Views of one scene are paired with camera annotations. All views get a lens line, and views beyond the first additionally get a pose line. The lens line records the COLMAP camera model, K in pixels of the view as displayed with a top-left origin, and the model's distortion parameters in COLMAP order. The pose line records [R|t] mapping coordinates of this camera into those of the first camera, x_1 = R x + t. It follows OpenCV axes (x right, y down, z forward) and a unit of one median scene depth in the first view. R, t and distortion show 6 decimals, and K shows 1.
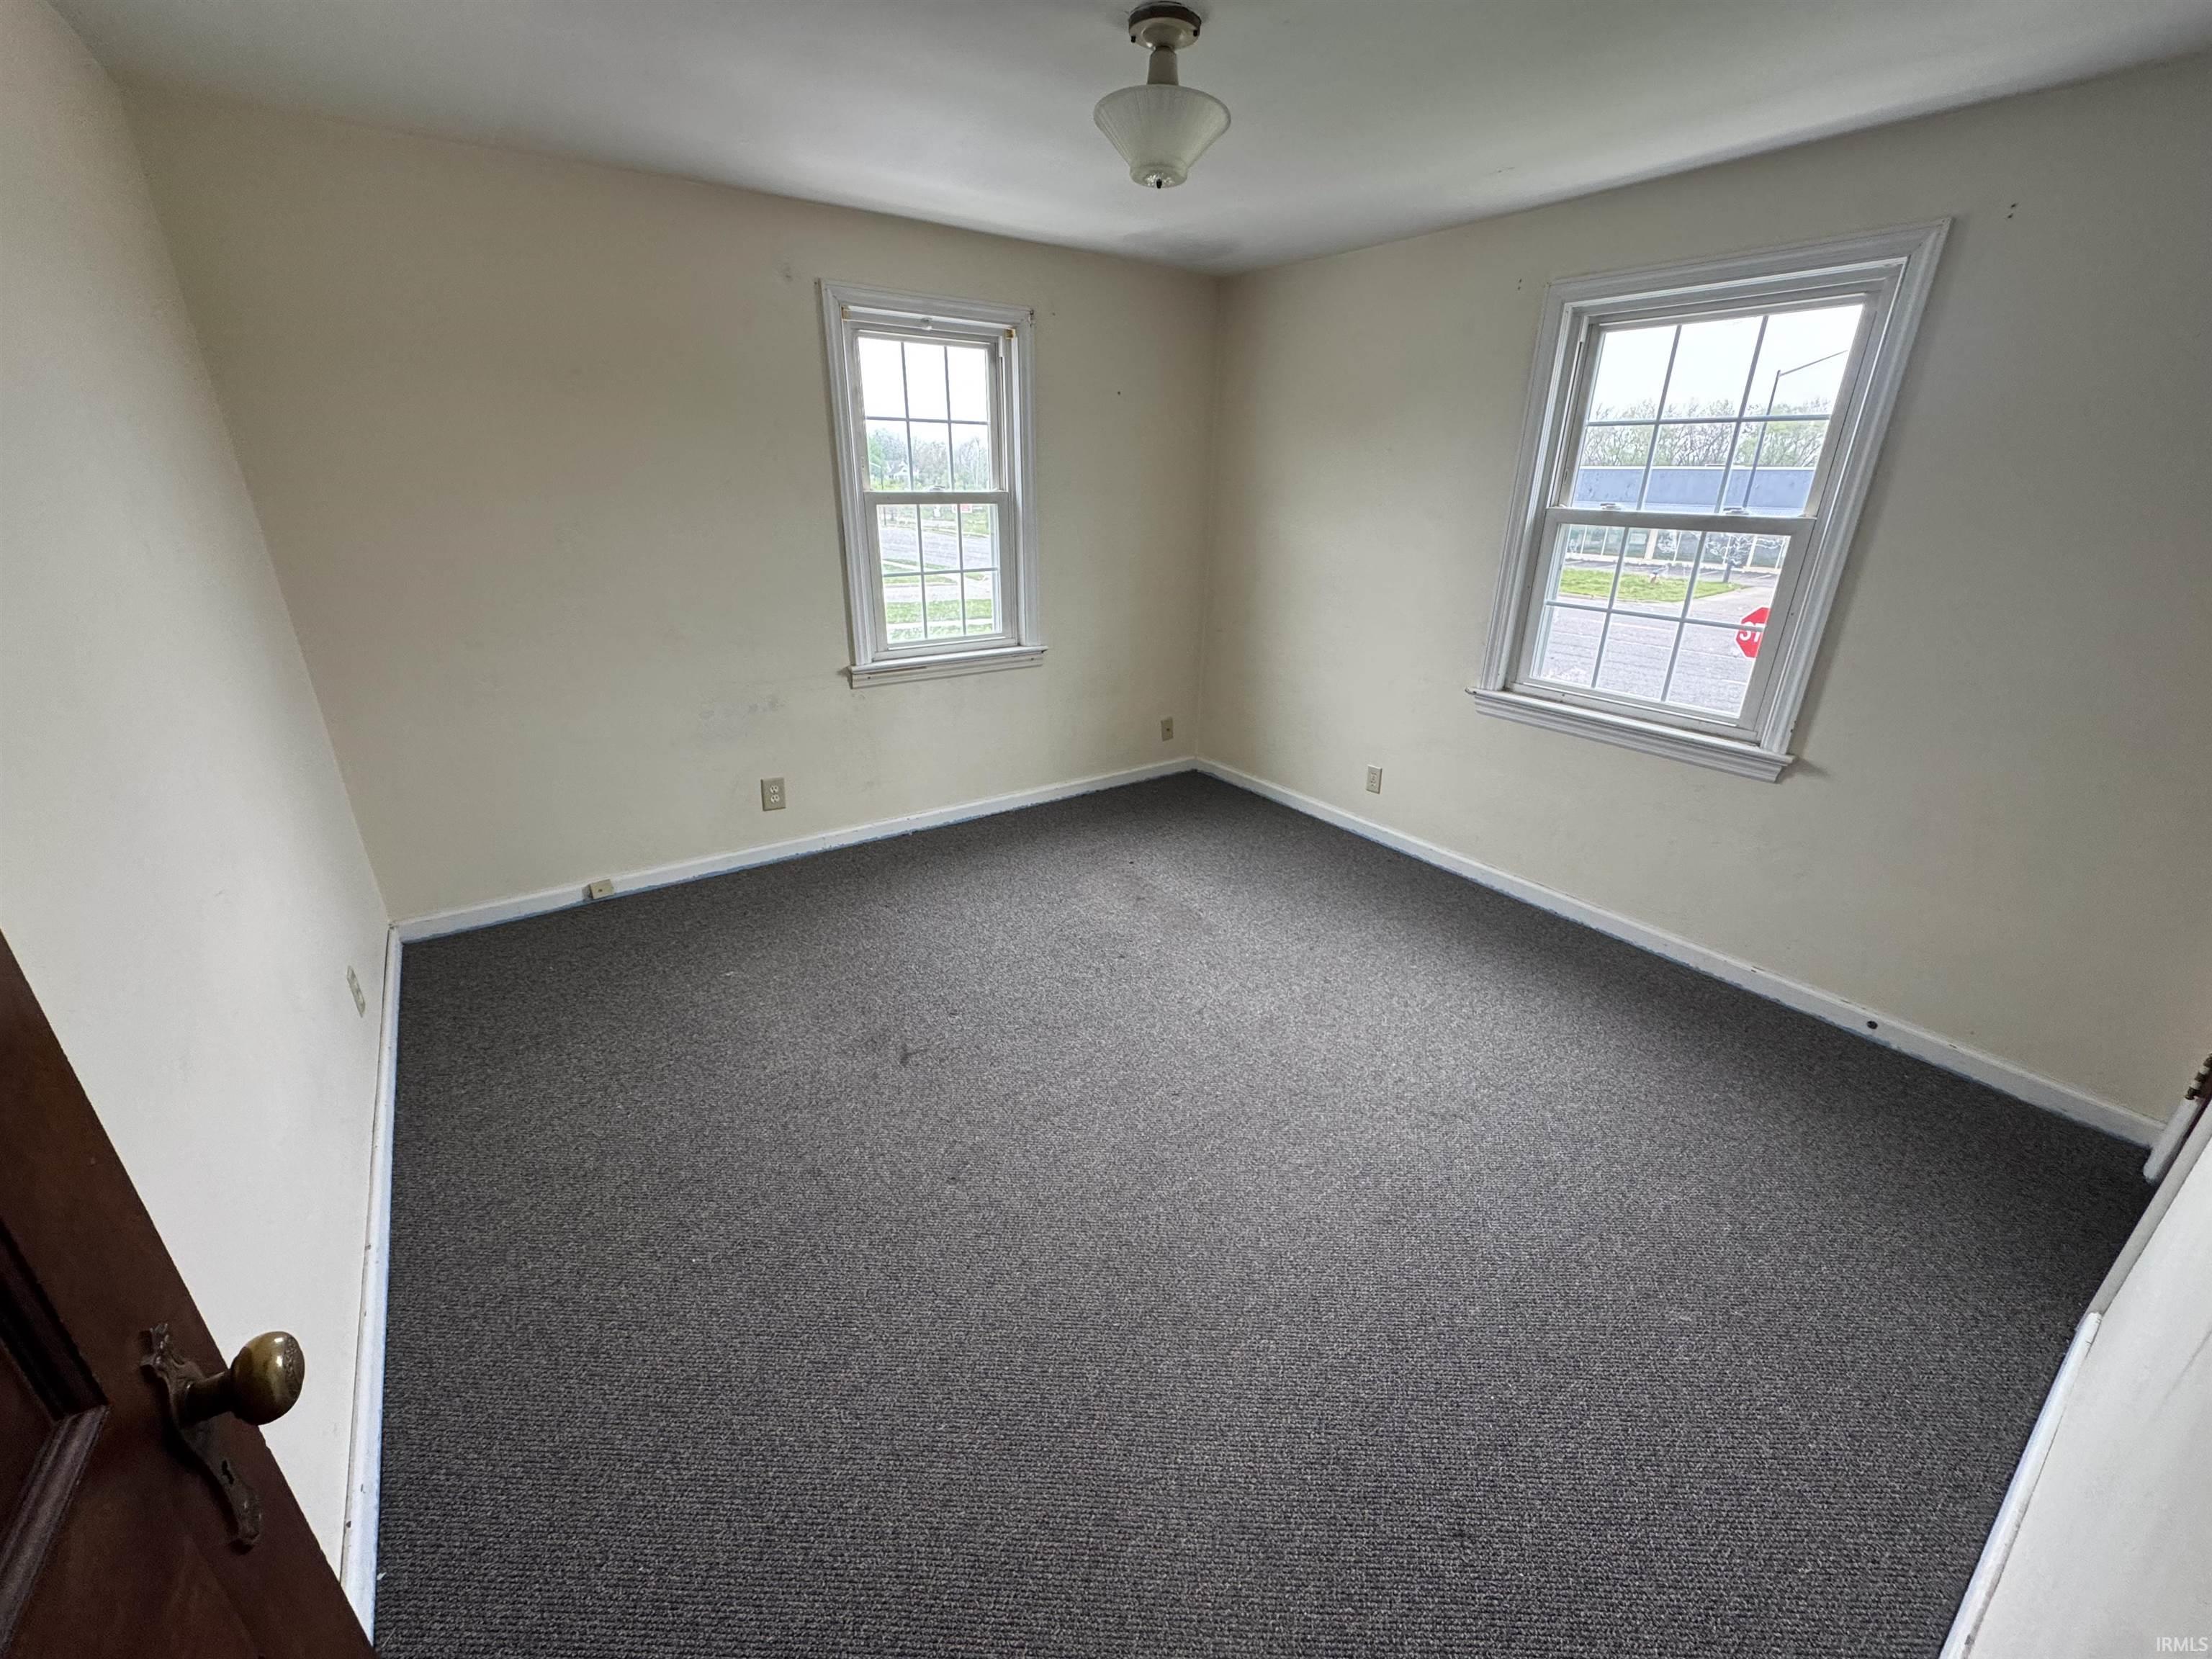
lens RADIAL K [[885.8, 0, 1106.7], [0, 885.8, 824.5], [0, 0, 1]] dist [-0.000441, -0.000072]
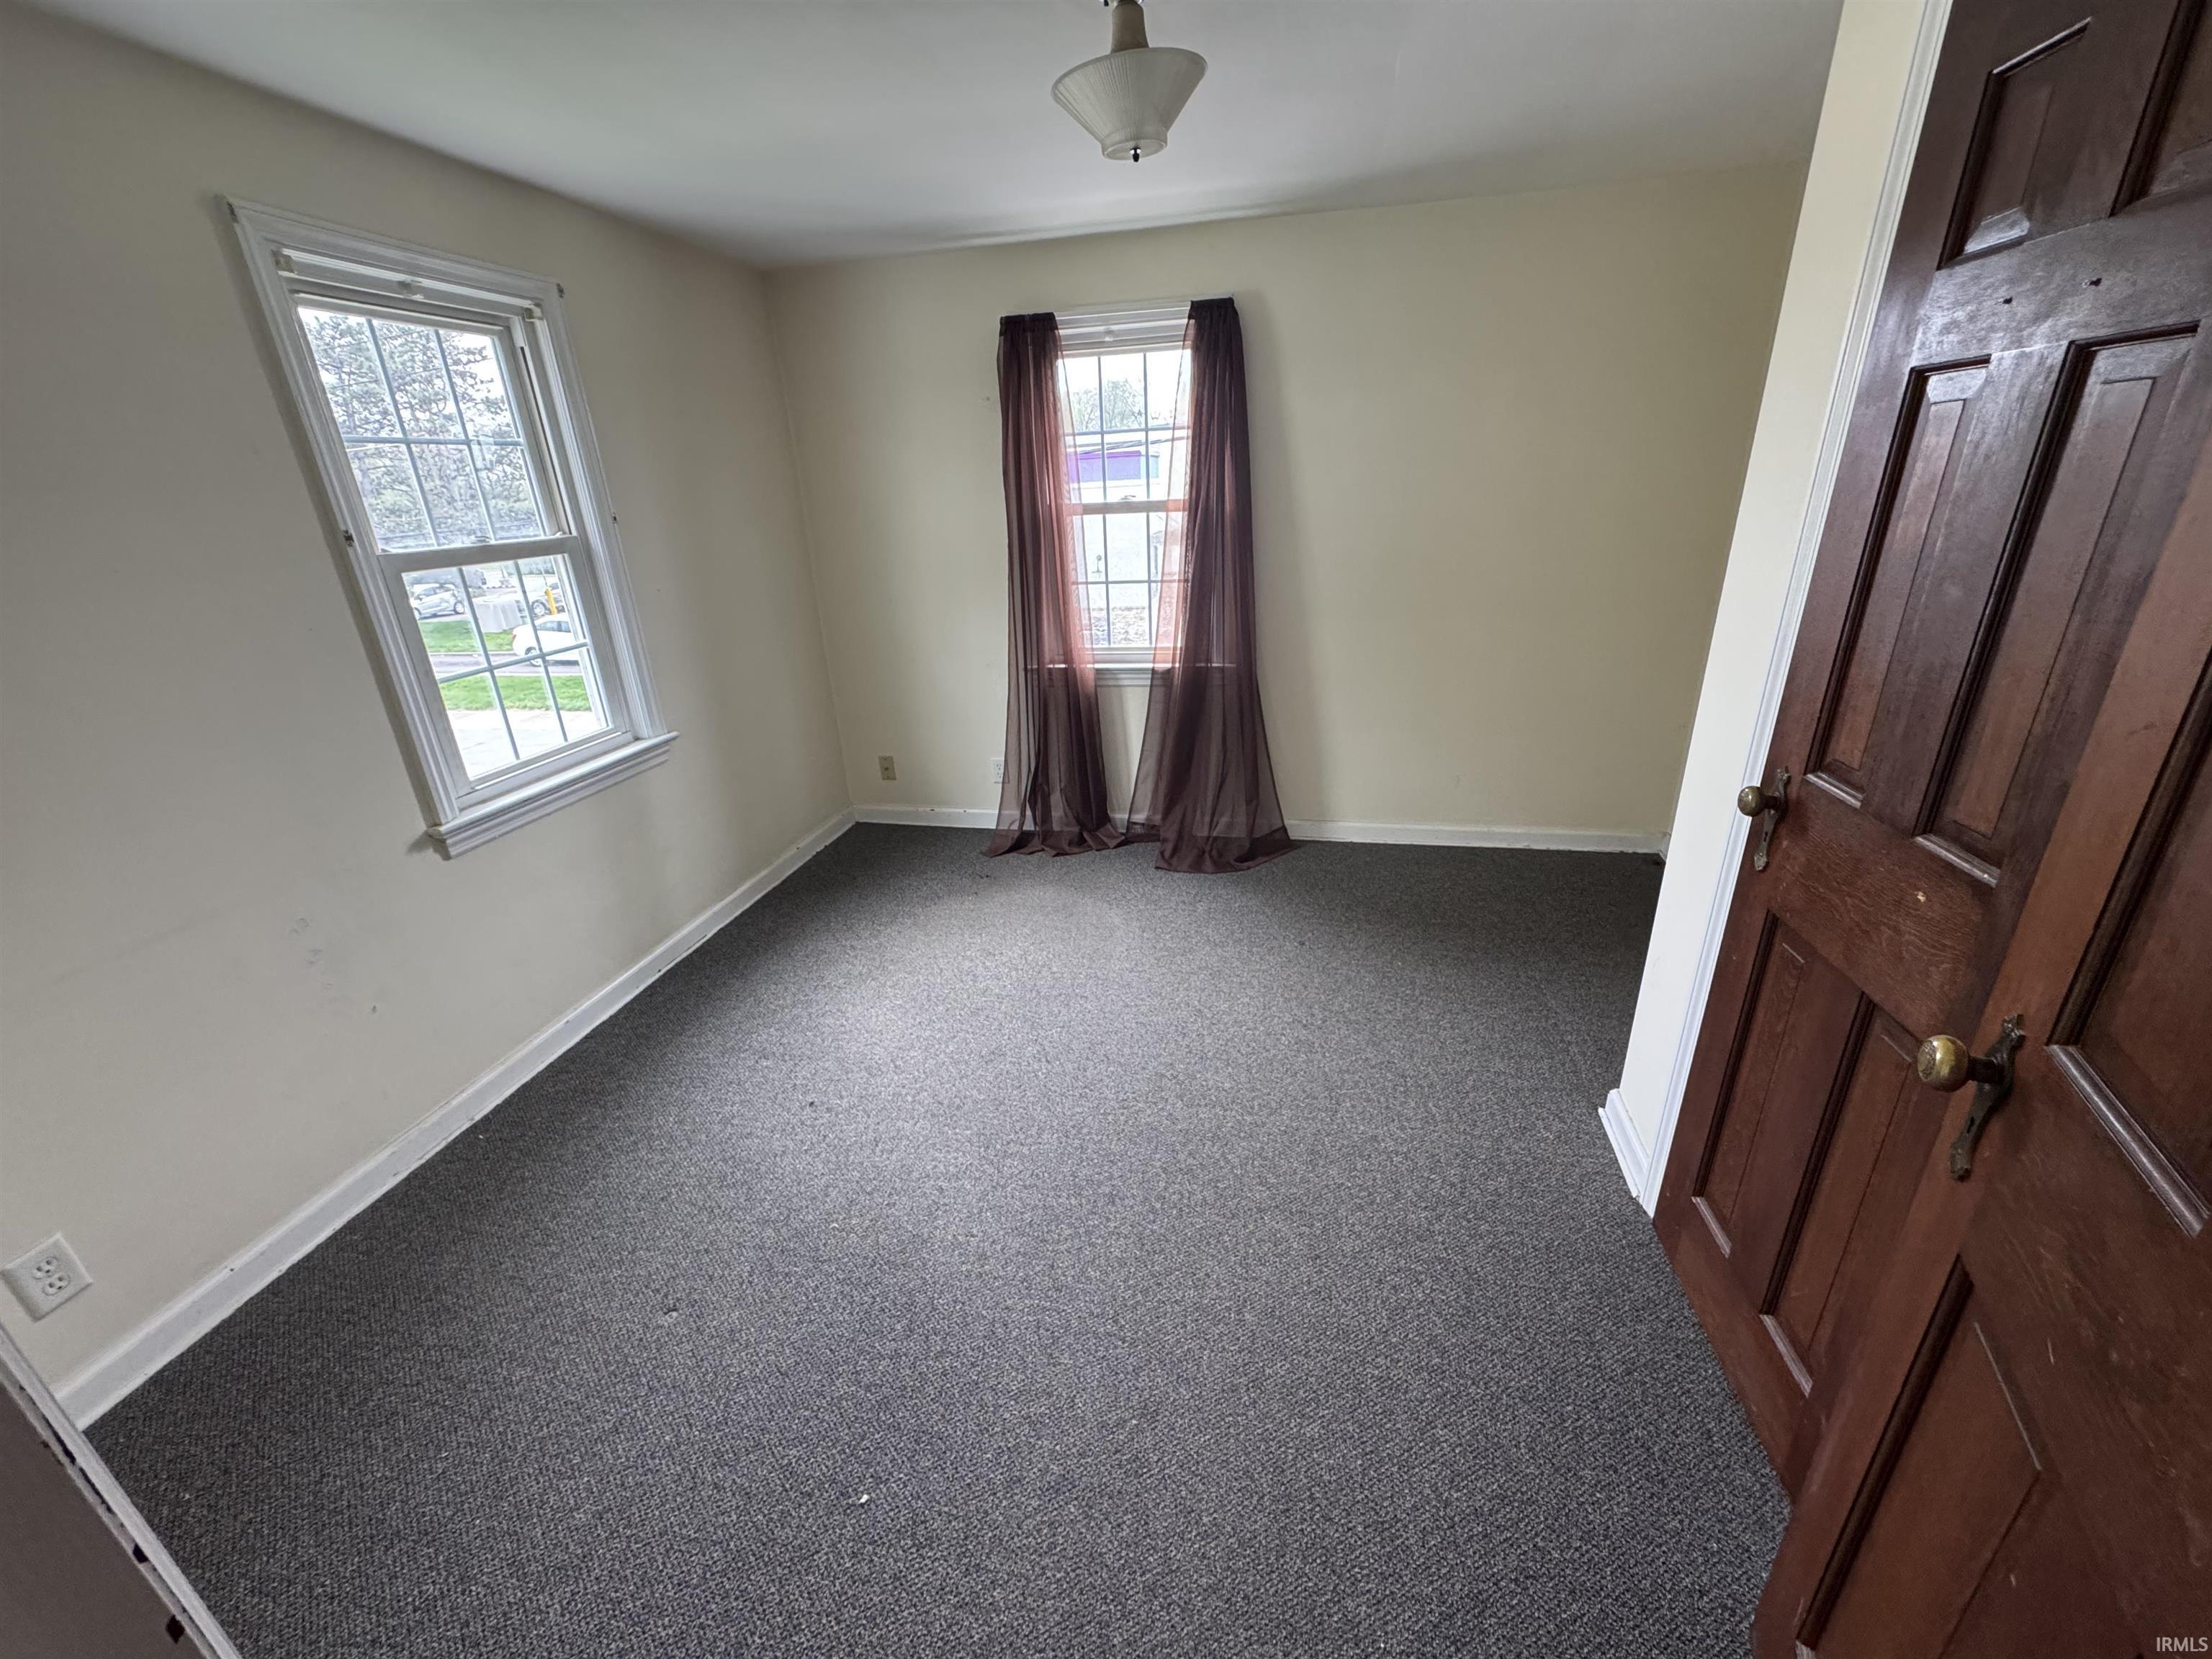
lens RADIAL K [[885.8, 0, 1127.4], [0, 885.8, 836.7], [0, 0, 1]] dist [-0.000441, -0.000072]
pose [[0.714768, -0.291983, 0.635494, -0.332449], [0.287261, 0.951059, 0.113876, -0.101136], [-0.637642, 0.101158, 0.763662, 0.197907]]
